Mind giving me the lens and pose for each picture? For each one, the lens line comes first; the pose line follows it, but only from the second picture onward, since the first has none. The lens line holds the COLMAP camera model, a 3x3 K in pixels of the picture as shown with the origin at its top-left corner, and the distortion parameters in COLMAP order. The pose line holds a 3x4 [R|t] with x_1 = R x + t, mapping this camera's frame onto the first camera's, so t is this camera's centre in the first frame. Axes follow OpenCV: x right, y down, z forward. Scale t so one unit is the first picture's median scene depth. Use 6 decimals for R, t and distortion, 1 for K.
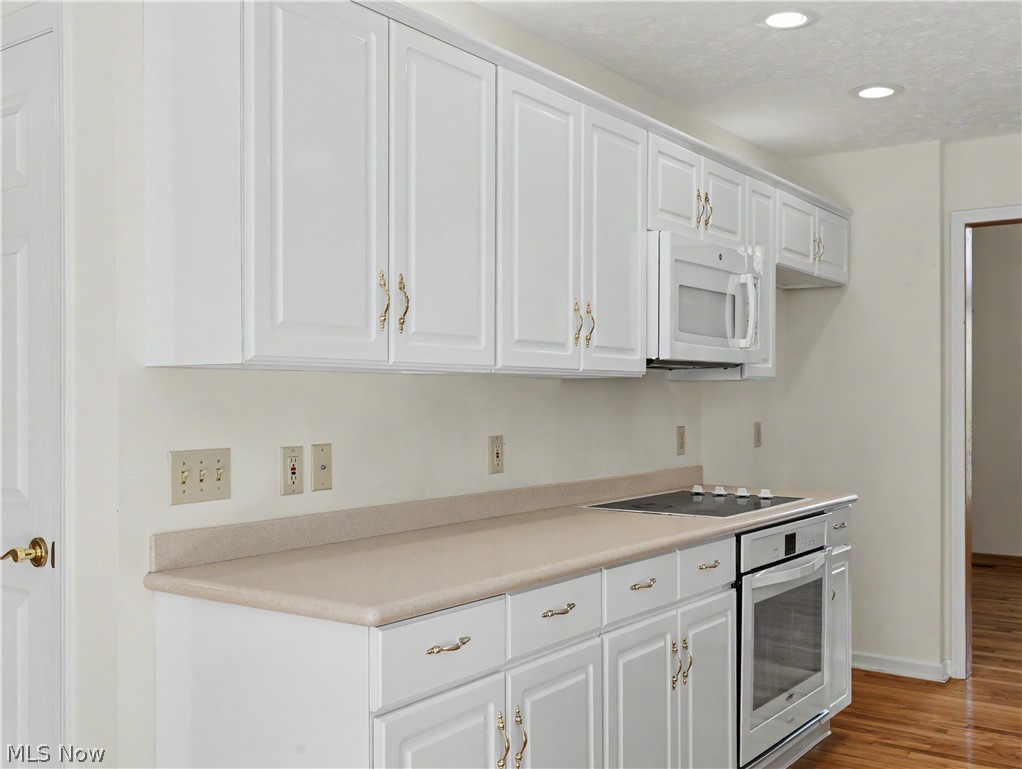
lens RADIAL K [[1037.6, 0, 511.0], [0, 1037.6, 384.5], [0, 0, 1]] dist [-0.001627, -0.001139]
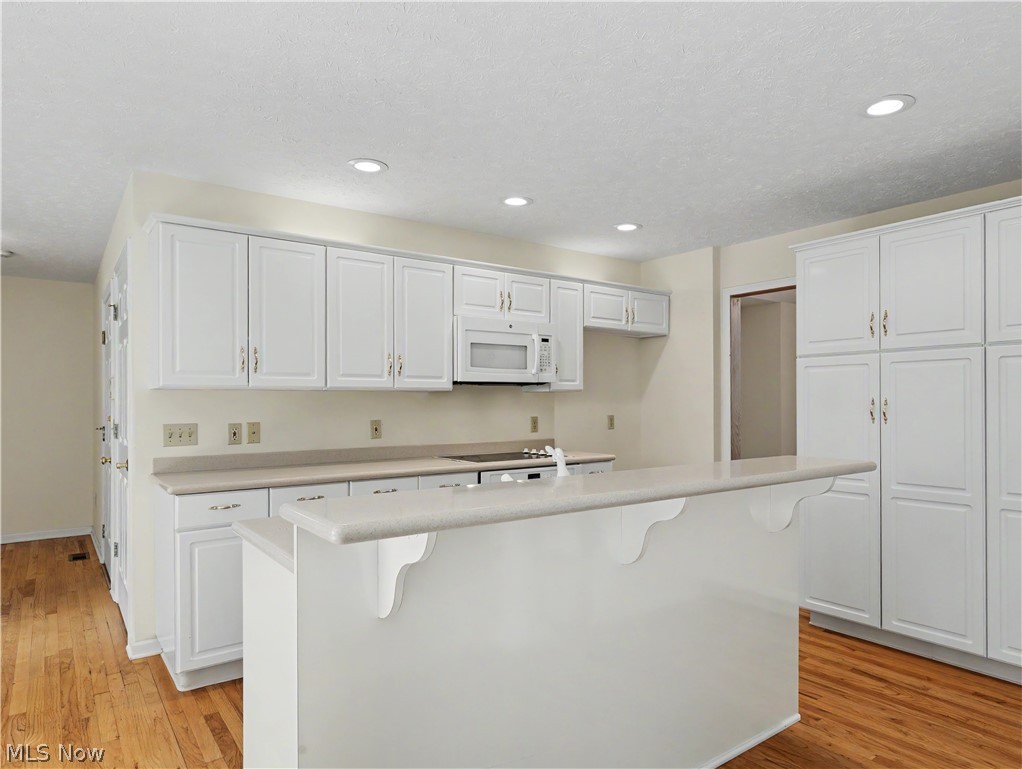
lens RADIAL K [[626.5, 0, 511.0], [0, 626.5, 384.5], [0, 0, 1]] dist [-0.002277, 0.000047]
pose [[0.952766, -0.016507, -0.303257, 0.604934], [0.010501, 0.999715, -0.021425, 0.008141], [0.303524, 0.017229, 0.952668, -0.093831]]
